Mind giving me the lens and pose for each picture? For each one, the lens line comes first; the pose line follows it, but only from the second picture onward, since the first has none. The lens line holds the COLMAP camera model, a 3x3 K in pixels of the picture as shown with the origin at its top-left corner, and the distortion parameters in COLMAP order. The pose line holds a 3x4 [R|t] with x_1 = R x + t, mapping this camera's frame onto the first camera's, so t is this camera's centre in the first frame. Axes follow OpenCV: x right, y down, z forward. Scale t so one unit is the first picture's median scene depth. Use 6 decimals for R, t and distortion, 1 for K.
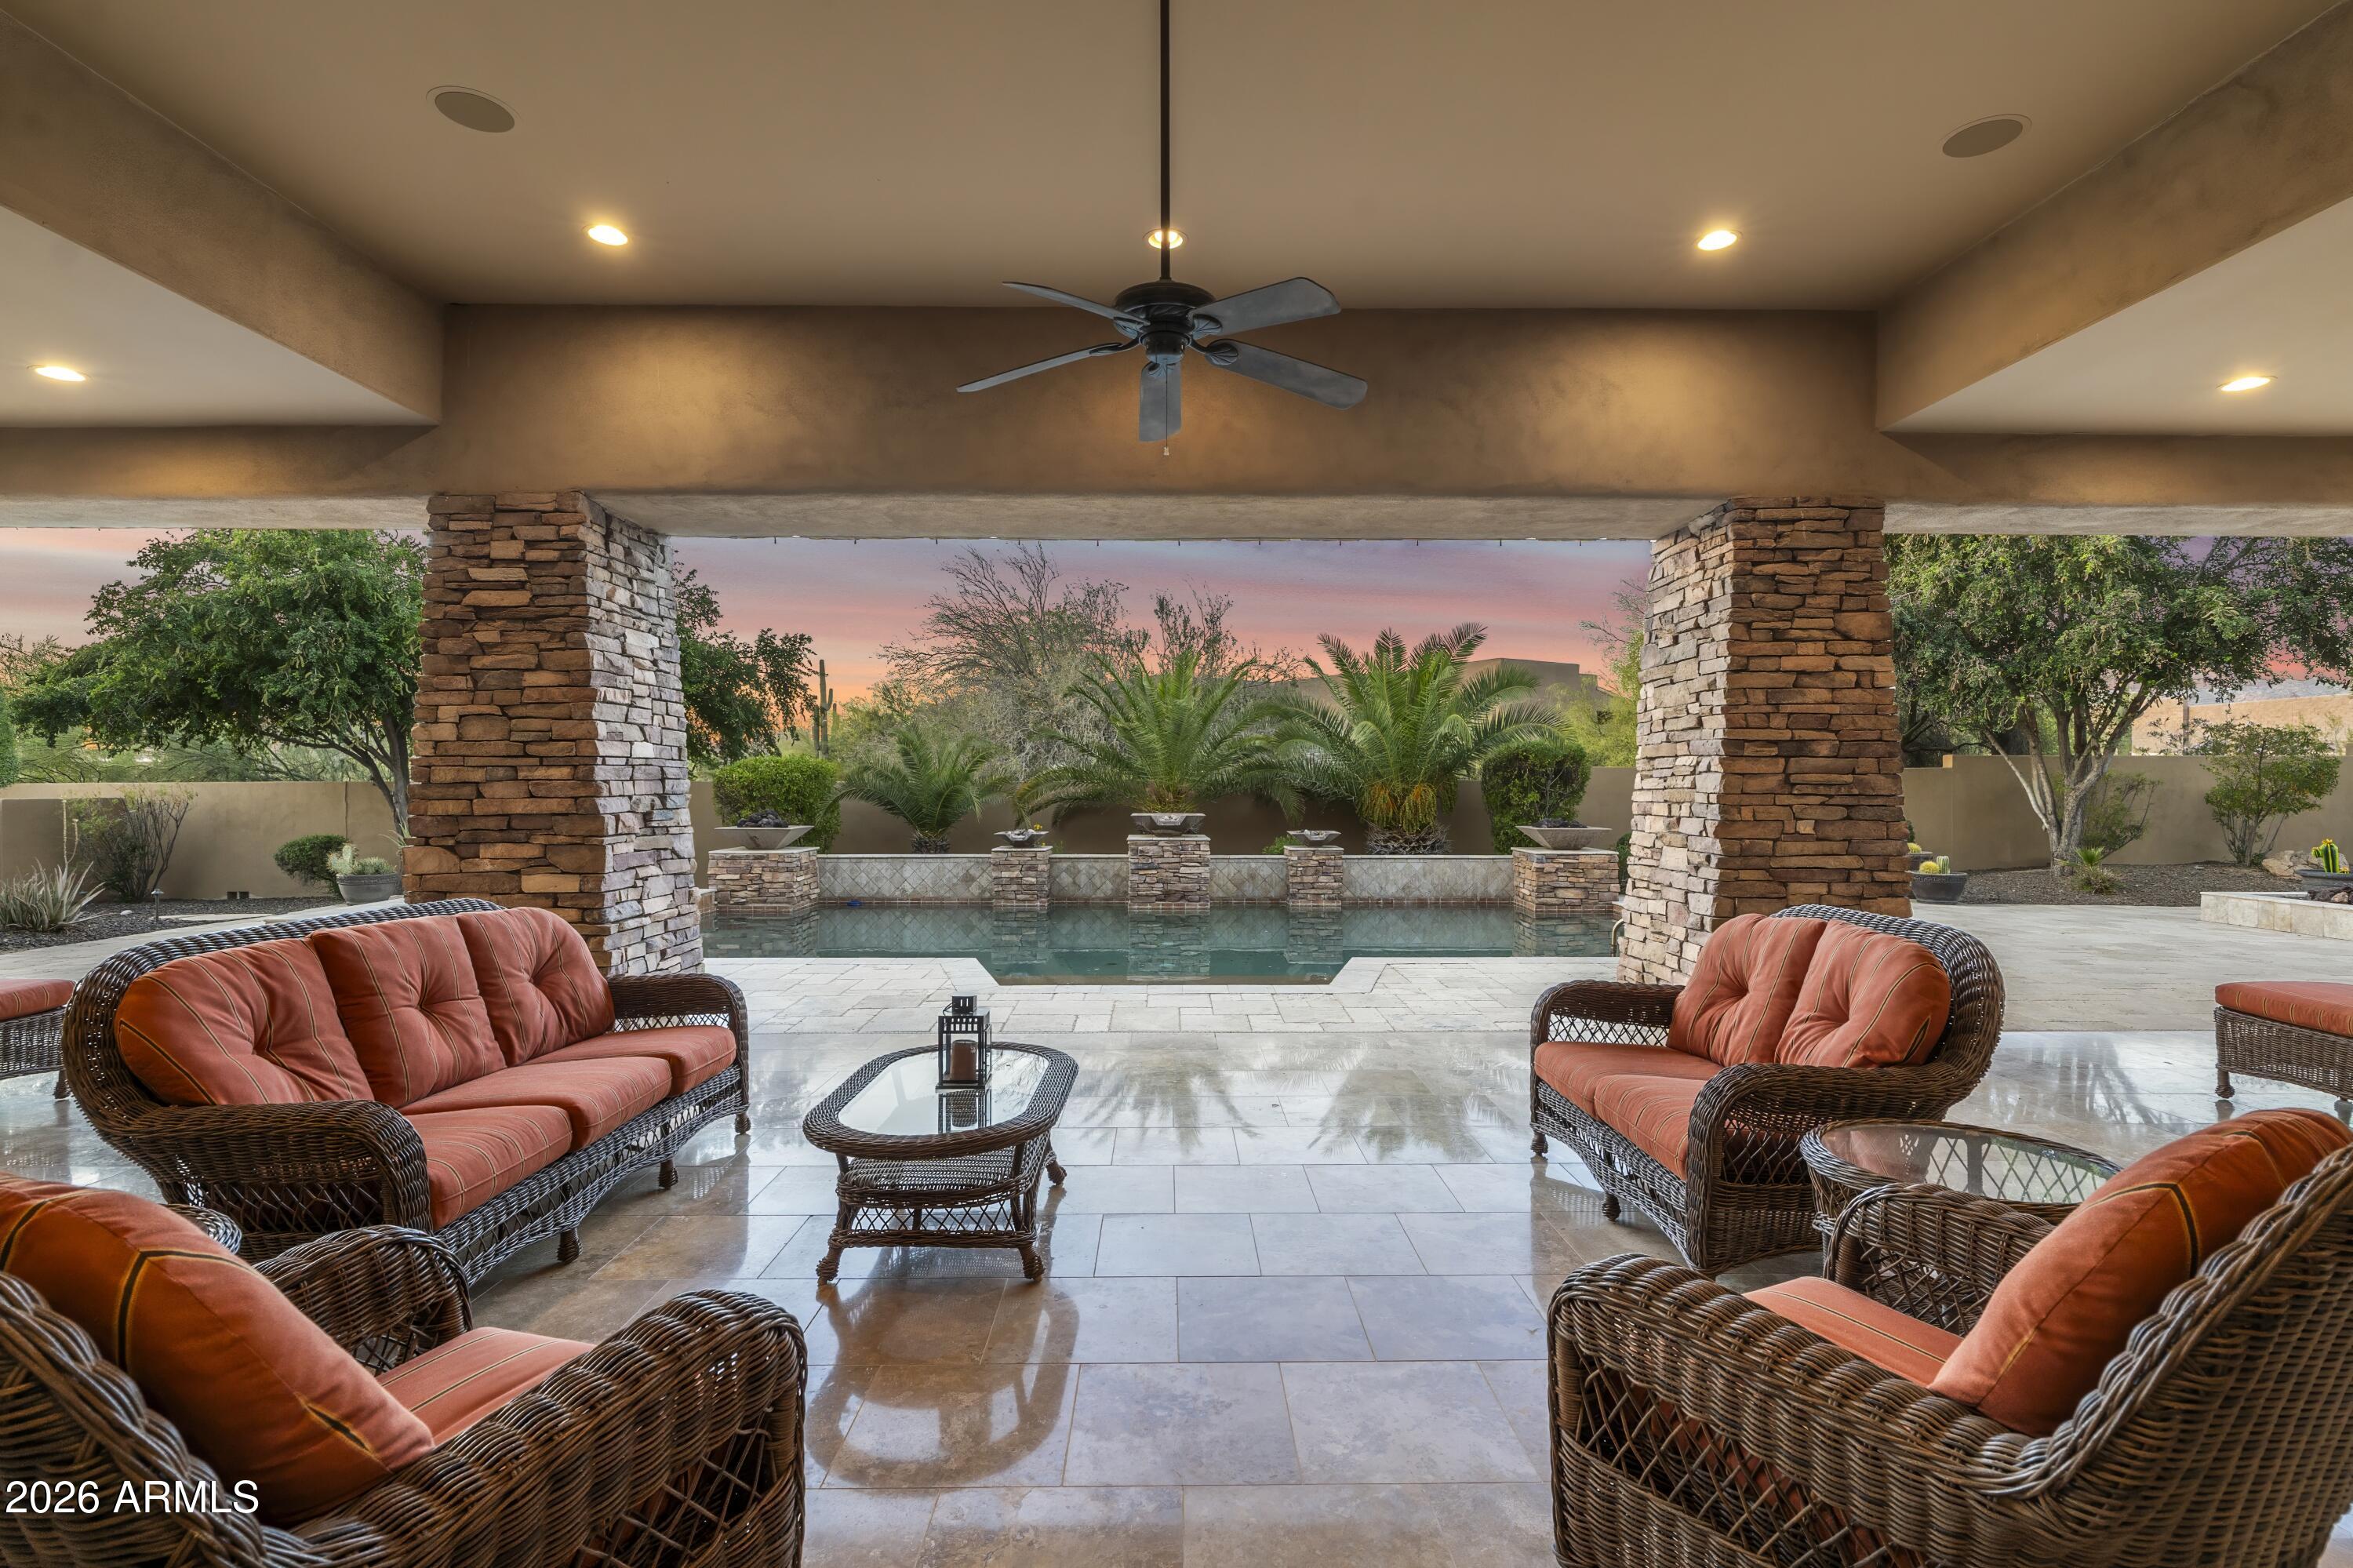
lens RADIAL K [[1035.3, 0, 1185.7], [0, 1035.3, 788.7], [0, 0, 1]] dist [-0.002259, -0.000030]
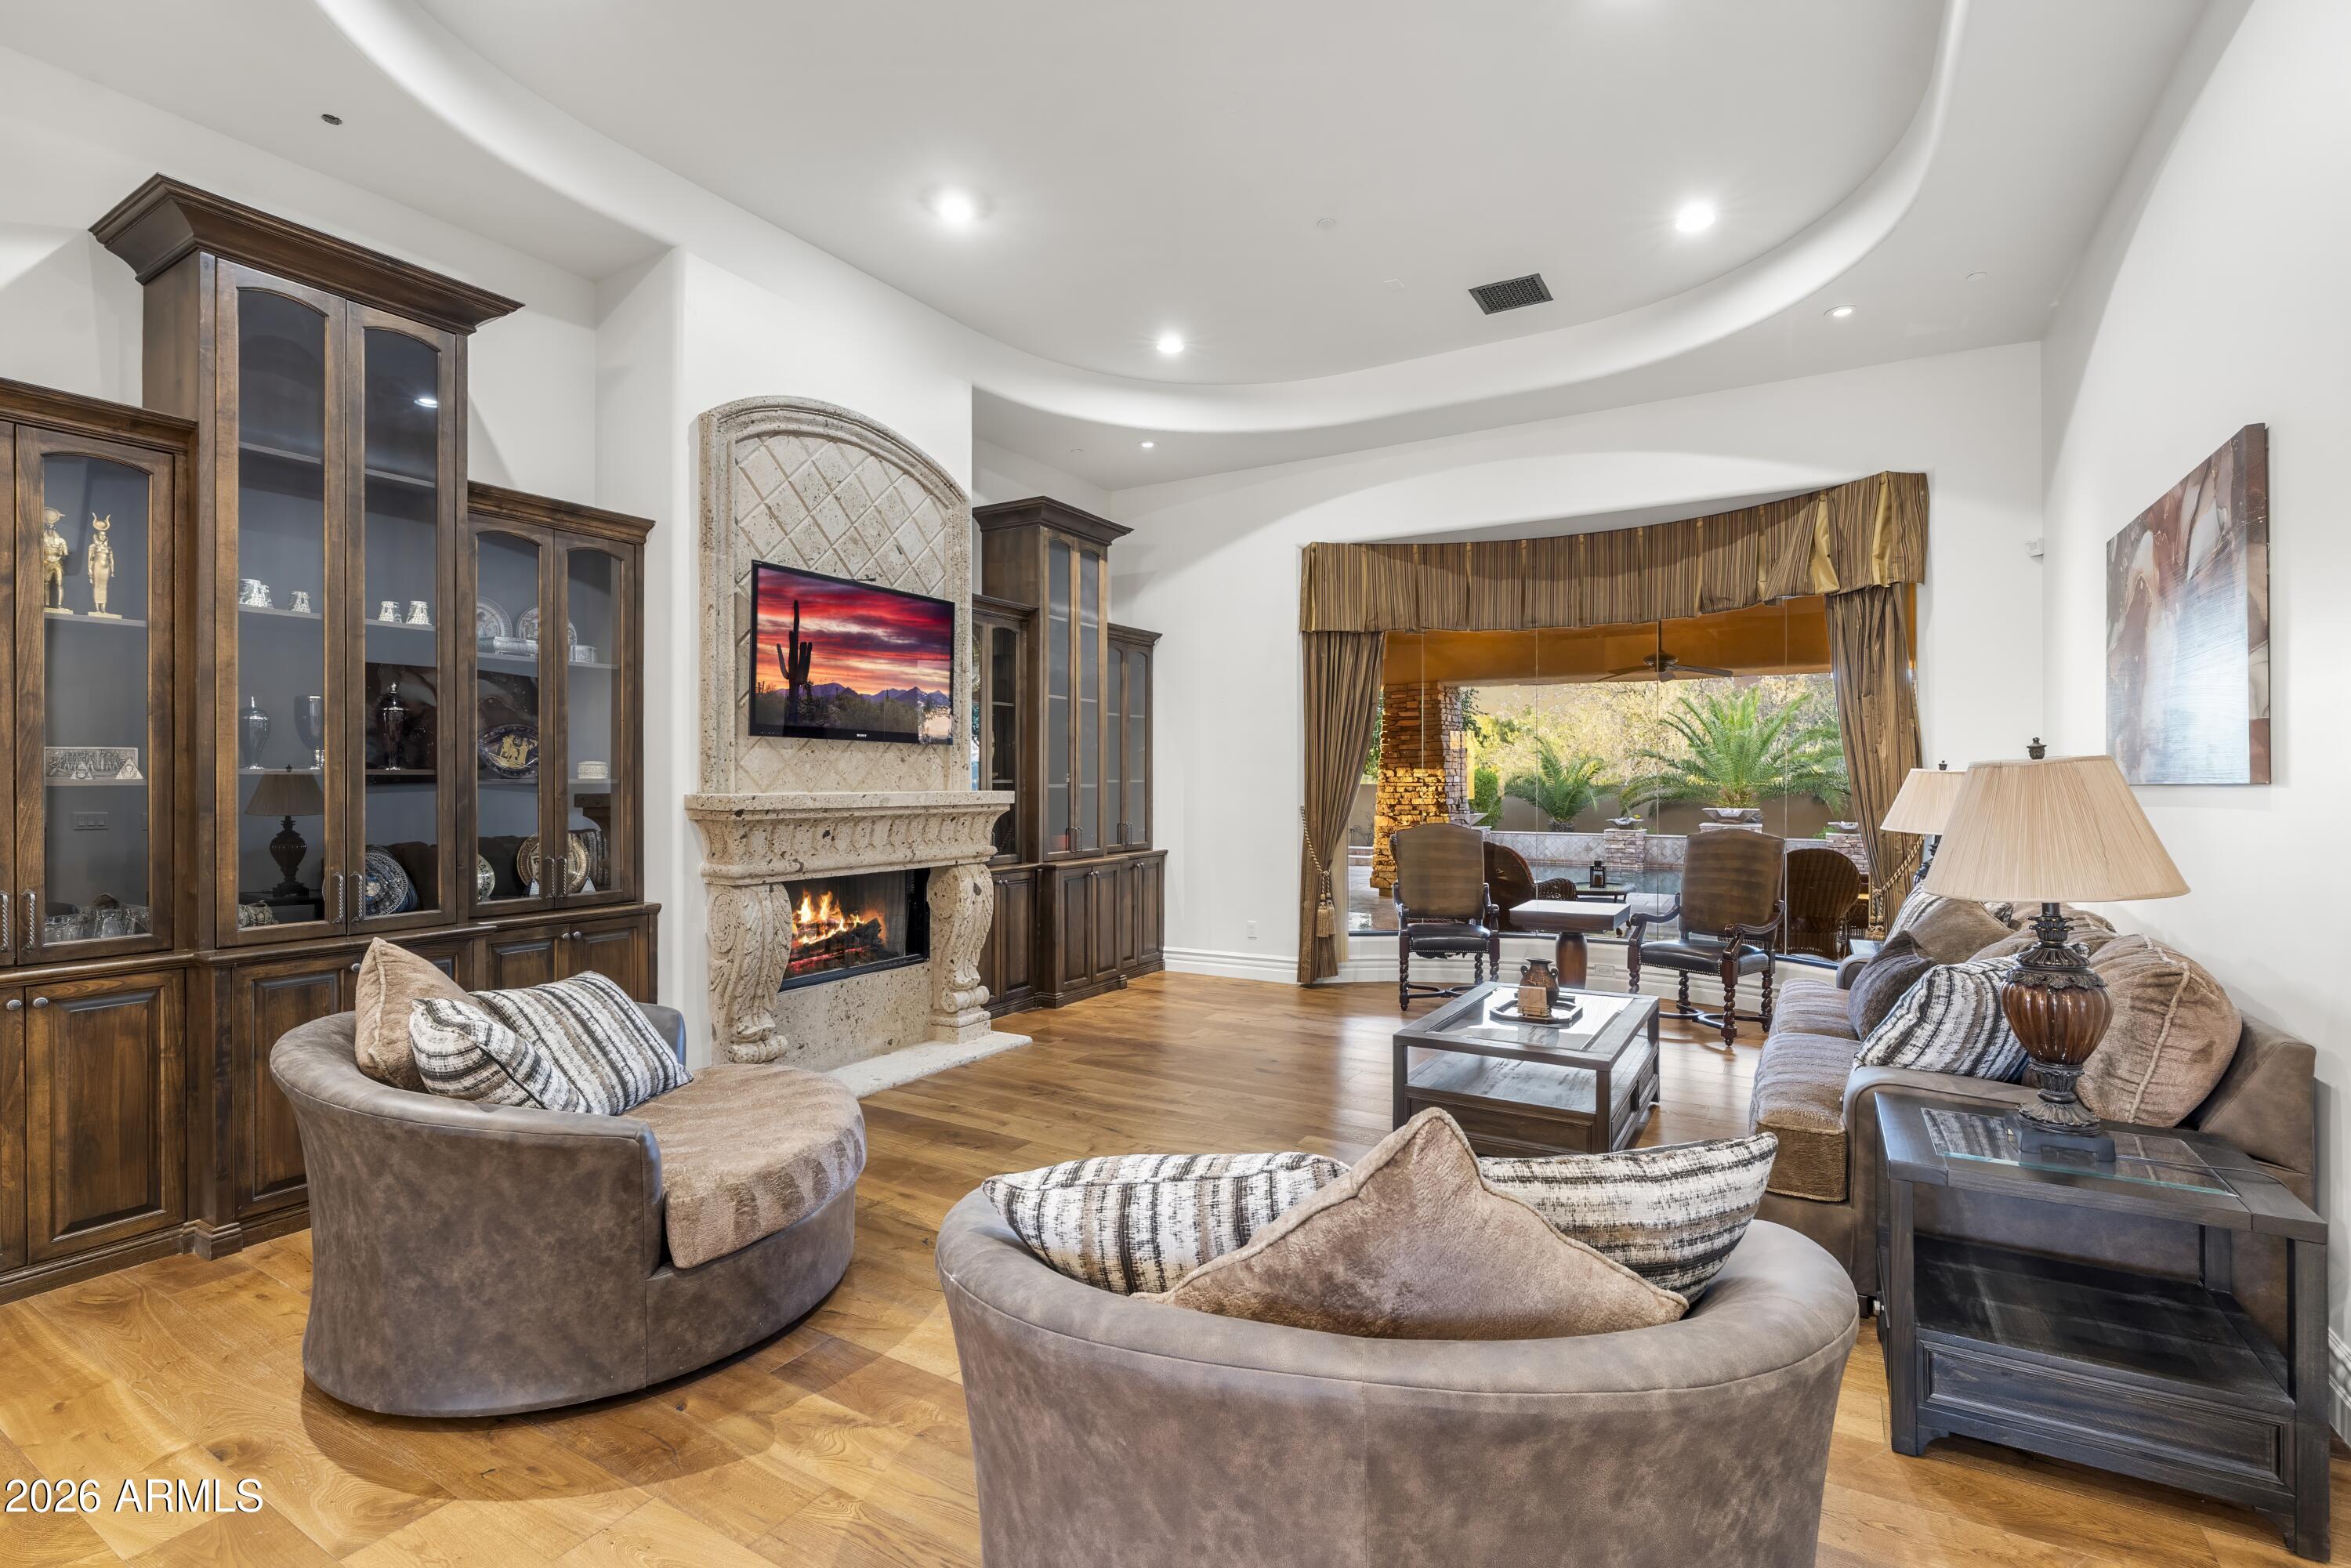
lens RADIAL K [[1034.3, 0, 1190.4], [0, 1034.3, 788.6], [0, 0, 1]] dist [-0.002259, -0.000030]
pose [[0.843035, 0.002021, -0.537855, 0.116083], [0.000101, 0.999992, 0.003916, -0.009123], [0.537859, -0.003356, 0.843028, -0.602150]]
